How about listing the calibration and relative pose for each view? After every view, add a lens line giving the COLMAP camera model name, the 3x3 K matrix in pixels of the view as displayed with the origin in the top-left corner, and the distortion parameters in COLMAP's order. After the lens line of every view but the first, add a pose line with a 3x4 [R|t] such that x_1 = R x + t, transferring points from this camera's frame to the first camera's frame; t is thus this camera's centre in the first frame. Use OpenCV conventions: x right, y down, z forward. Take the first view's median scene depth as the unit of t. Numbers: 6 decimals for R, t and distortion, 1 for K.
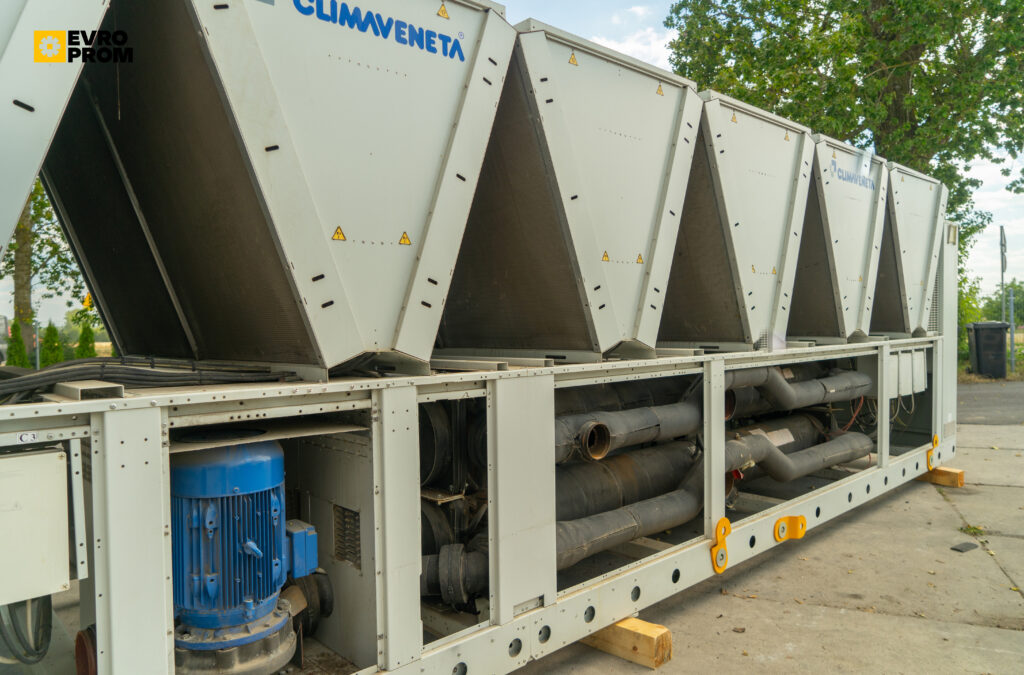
lens RADIAL K [[706.4, 0, 509.8], [0, 706.4, 340.7], [0, 0, 1]] dist [0.000688, -0.000359]
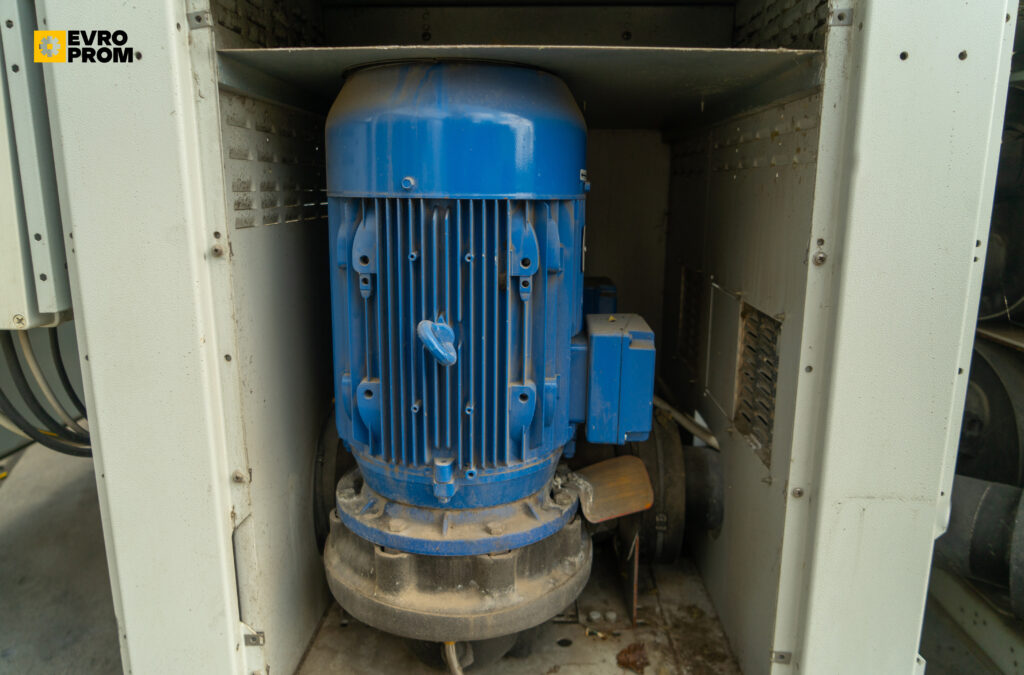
lens RADIAL K [[706.4, 0, 514.4], [0, 706.4, 334.2], [0, 0, 1]] dist [0.000688, -0.000359]
pose [[0.711921, 0.166495, -0.682237, -0.066095], [-0.034092, 0.978537, 0.203230, 0.205196], [0.701431, -0.121425, 0.702318, 0.734855]]
